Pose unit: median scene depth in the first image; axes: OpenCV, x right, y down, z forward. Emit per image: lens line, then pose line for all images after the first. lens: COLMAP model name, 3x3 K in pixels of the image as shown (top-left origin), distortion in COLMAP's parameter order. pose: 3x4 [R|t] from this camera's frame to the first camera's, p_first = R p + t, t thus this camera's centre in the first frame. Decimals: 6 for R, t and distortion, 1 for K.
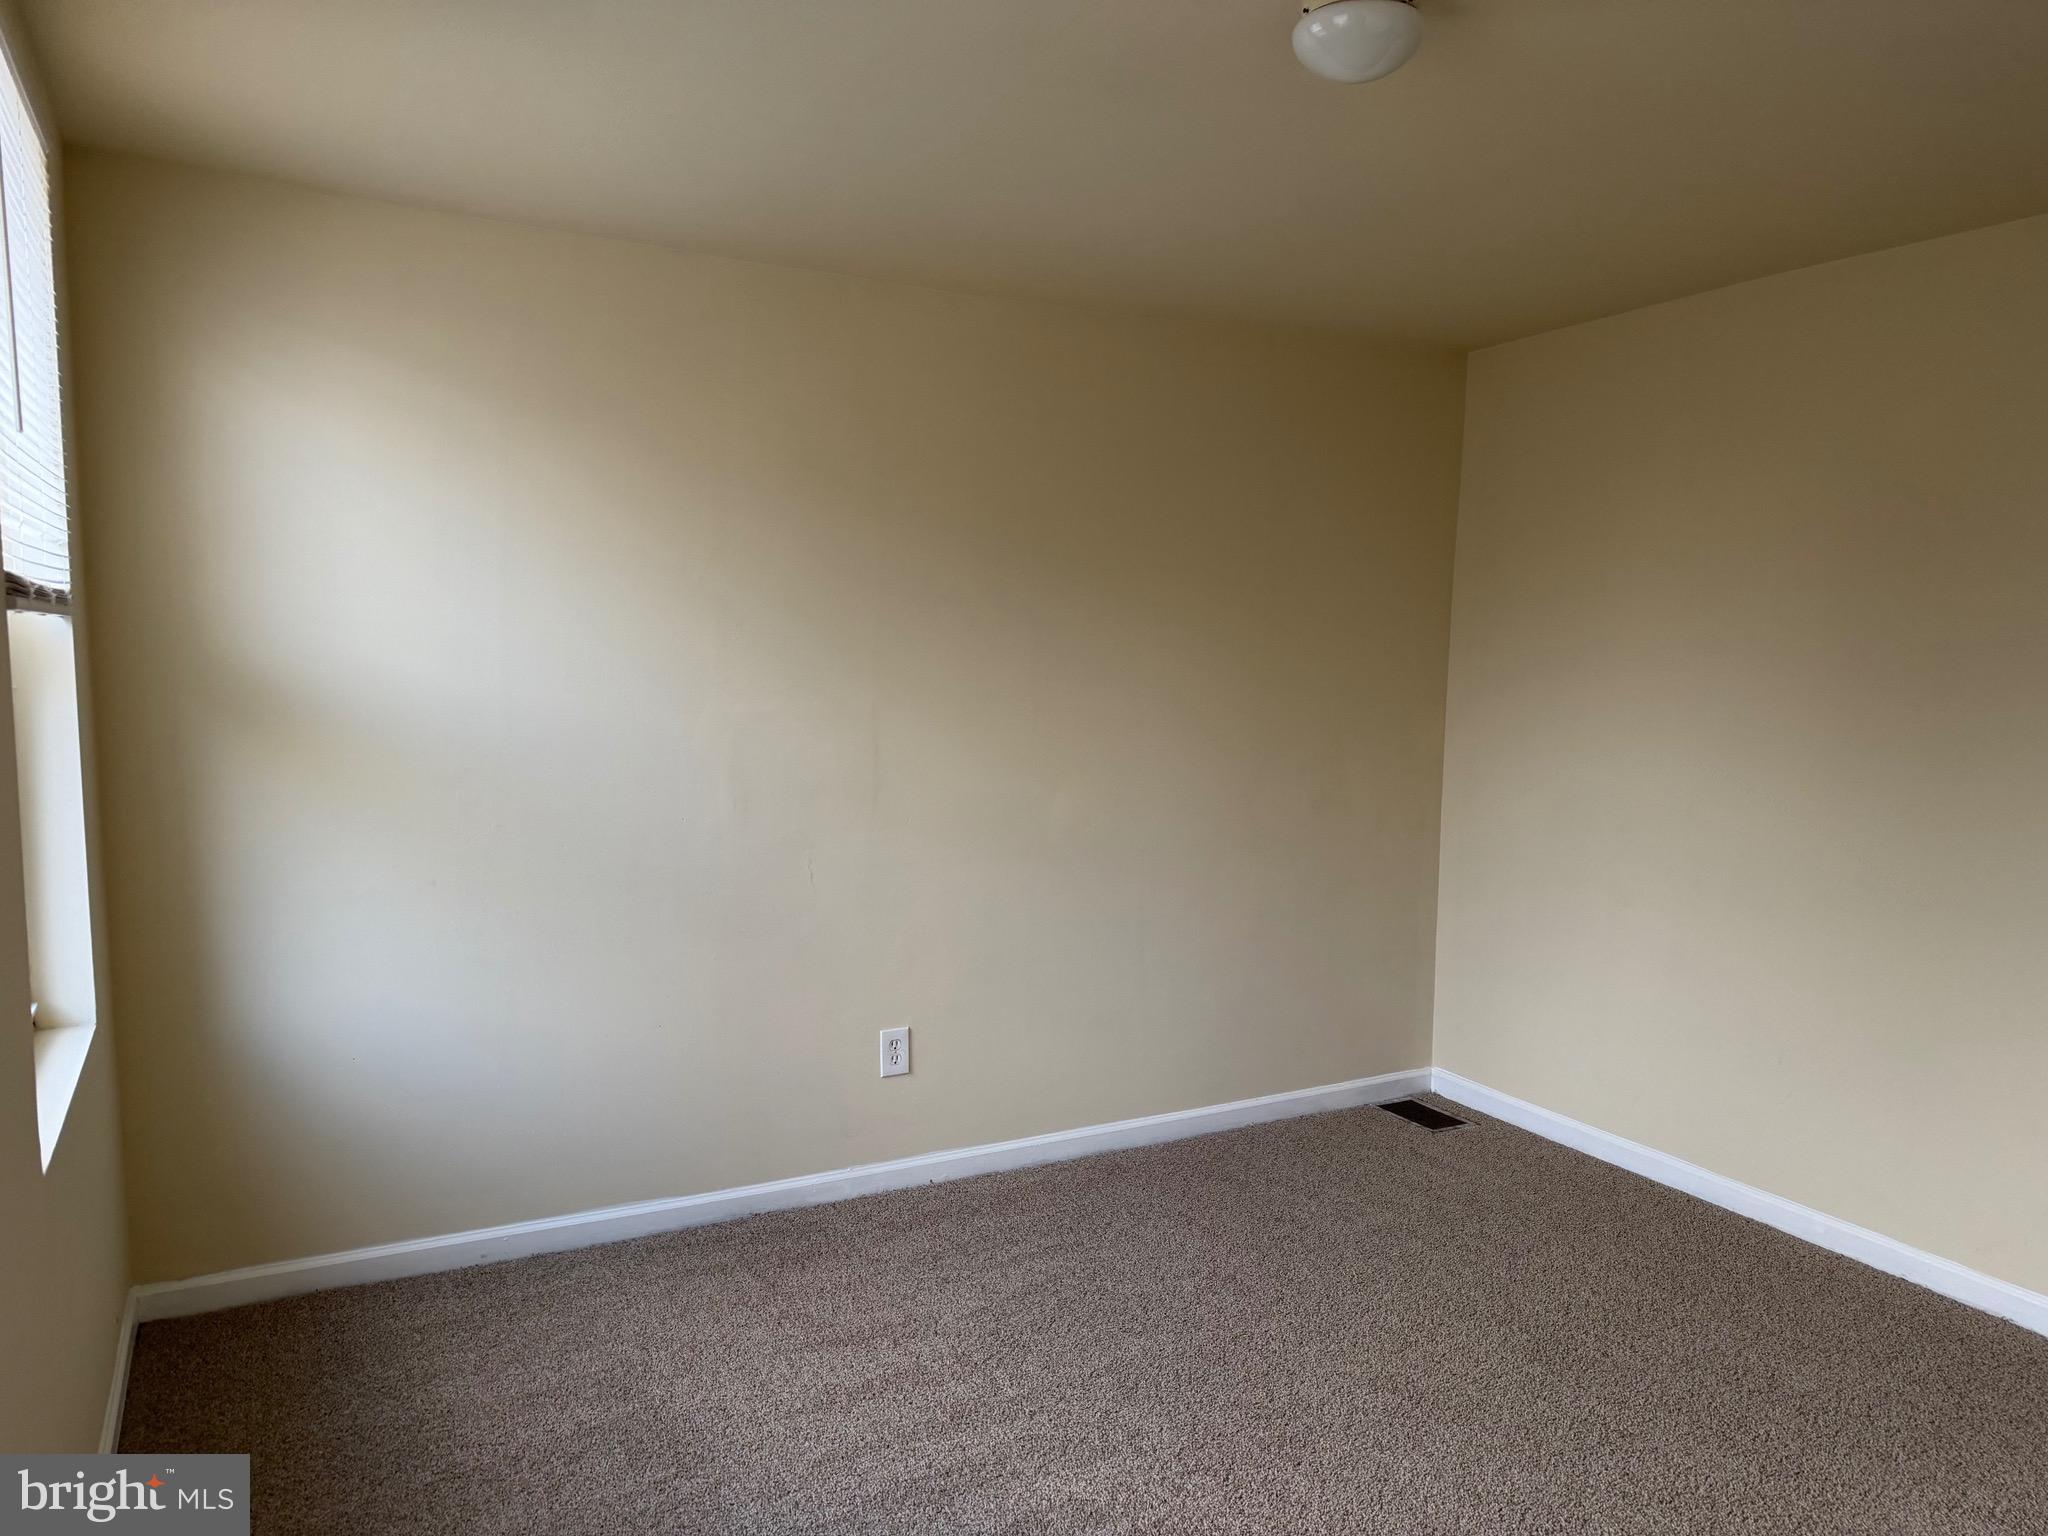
lens RADIAL K [[1441.6, 0, 1023.7], [0, 1441.6, 737.4], [0, 0, 1]] dist [0.046088, -0.051611]
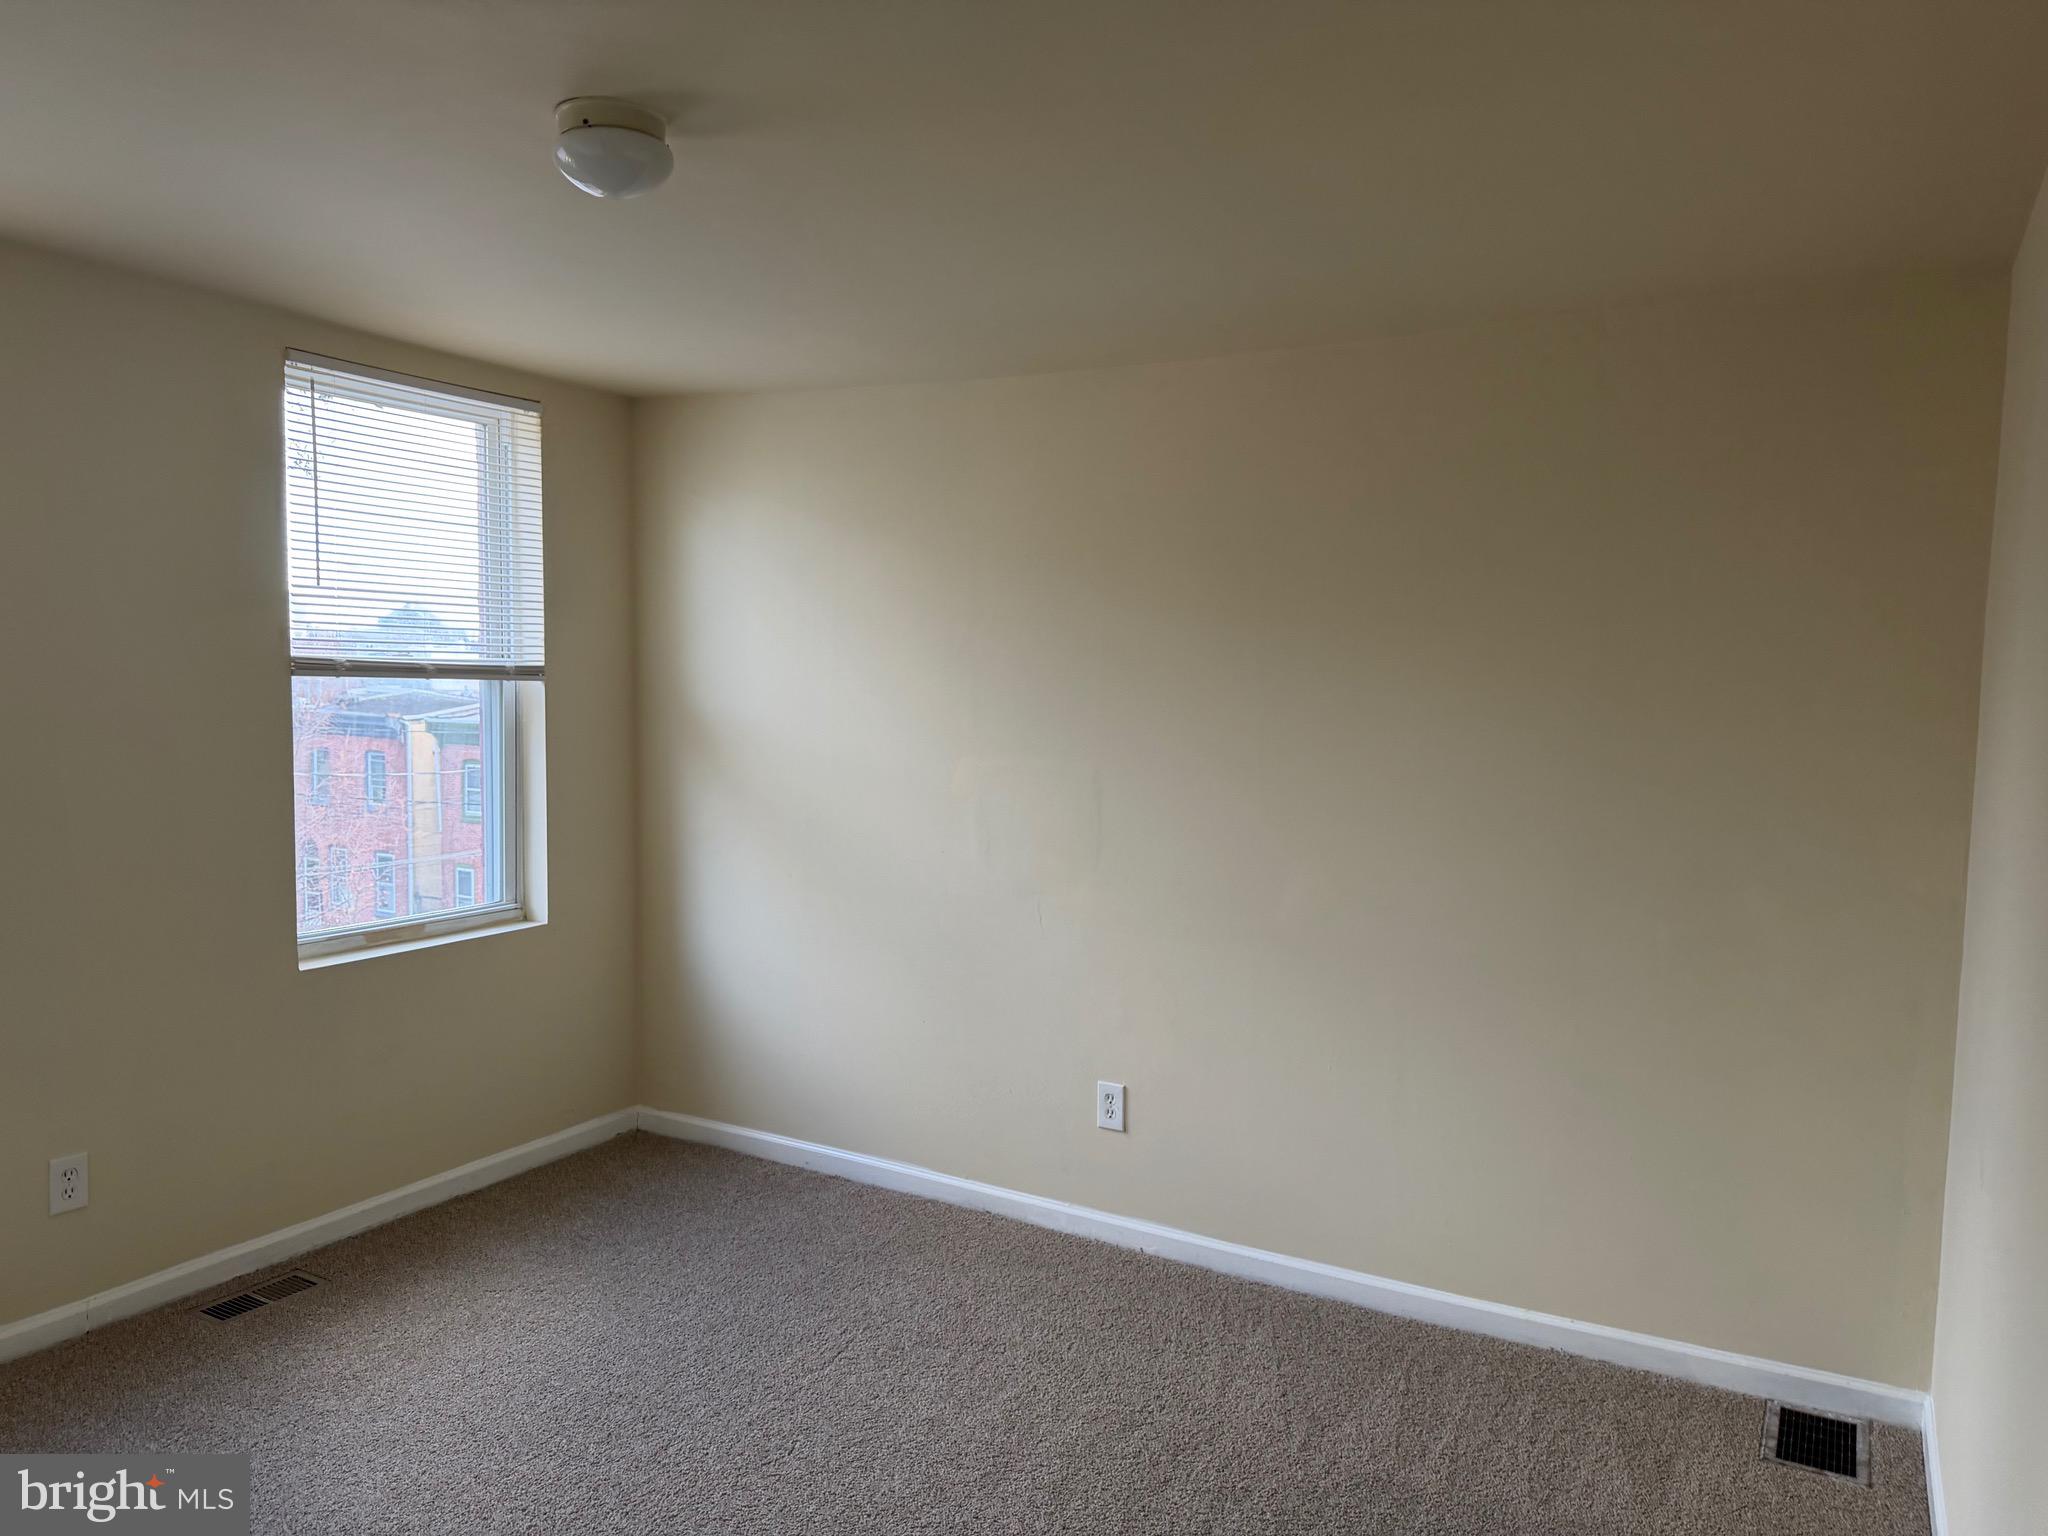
lens RADIAL K [[1441.6, 0, 1023.7], [0, 1441.6, 737.4], [0, 0, 1]] dist [0.046088, -0.051611]
pose [[0.535920, 0.034877, -0.843548, 0.735111], [-0.075171, 0.997149, -0.006529, -0.032240], [0.840916, 0.066910, 0.537014, 0.379201]]
